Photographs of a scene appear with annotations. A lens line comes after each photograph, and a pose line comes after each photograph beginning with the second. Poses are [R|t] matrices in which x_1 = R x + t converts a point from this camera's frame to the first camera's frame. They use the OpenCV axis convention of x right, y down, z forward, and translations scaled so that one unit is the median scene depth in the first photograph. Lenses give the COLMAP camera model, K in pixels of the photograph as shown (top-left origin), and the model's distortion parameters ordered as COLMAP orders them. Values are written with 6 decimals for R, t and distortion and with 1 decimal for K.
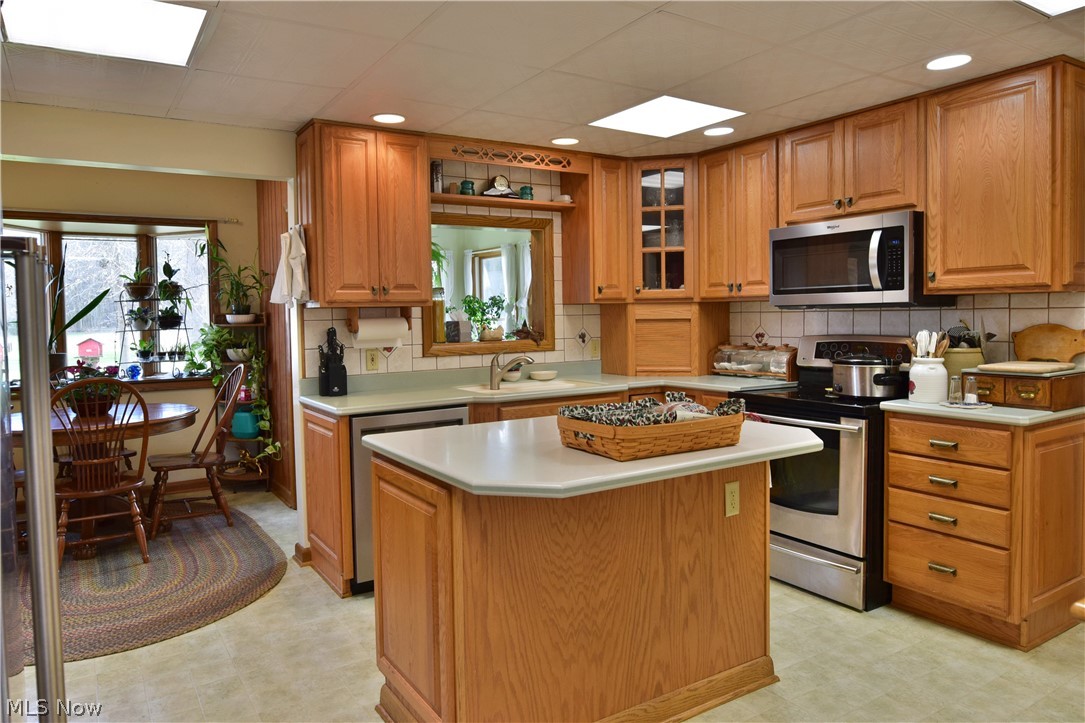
lens RADIAL K [[709.9, 0, 514.0], [0, 709.9, 338.8], [0, 0, 1]] dist [-0.010398, 0.000754]
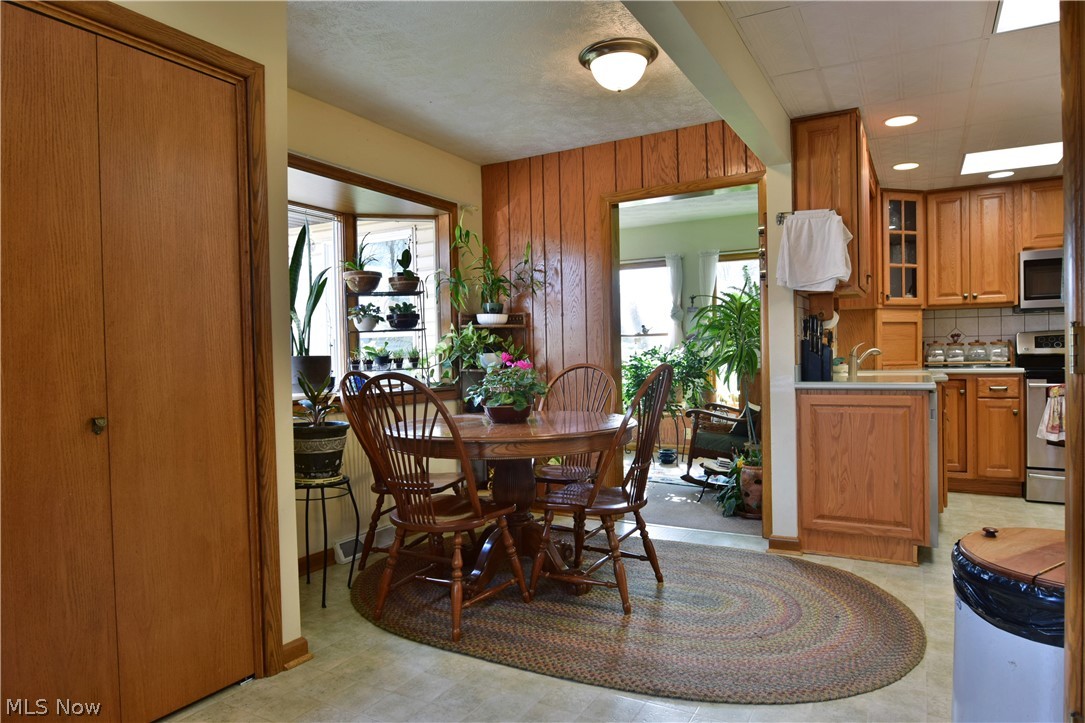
lens RADIAL K [[661.8, 0, 548.4], [0, 661.8, 366.1], [0, 0, 1]] dist [-0.013575, -0.003951]
pose [[0.872563, -0.009867, 0.488402, -0.743147], [0.021711, 0.999591, -0.018593, 0.047774], [-0.488019, 0.026827, 0.872421, 0.256138]]
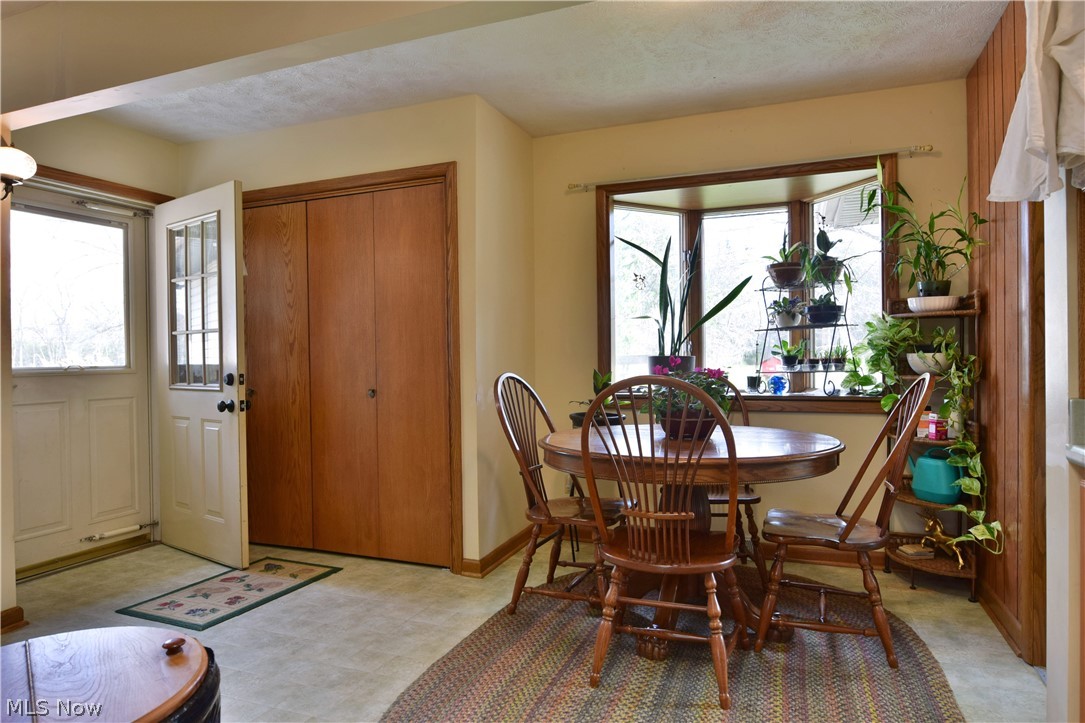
lens RADIAL K [[661.8, 0, 542.0], [0, 661.8, 365.2], [0, 0, 1]] dist [-0.013575, -0.003951]
pose [[0.600142, 0.018435, -0.799681, -0.137360], [-0.026274, 0.999649, 0.003327, 0.031823], [0.799461, 0.019015, 0.600416, 0.403603]]
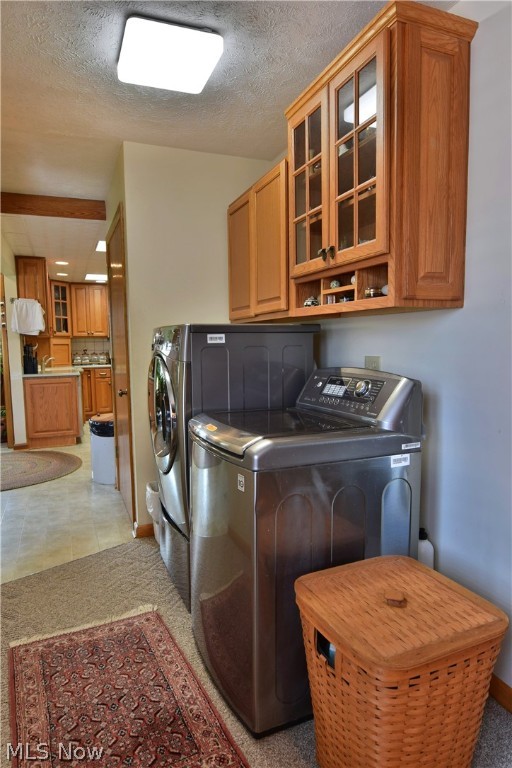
lens RADIAL K [[468.5, 0, 251.8], [0, 468.5, 389.1], [0, 0, 1]] dist [-0.013575, -0.003951]
pose [[0.161850, -0.079286, 0.983625, -1.154344], [0.046717, 0.996265, 0.072617, 0.037463], [-0.985709, 0.034199, 0.164950, 0.032769]]
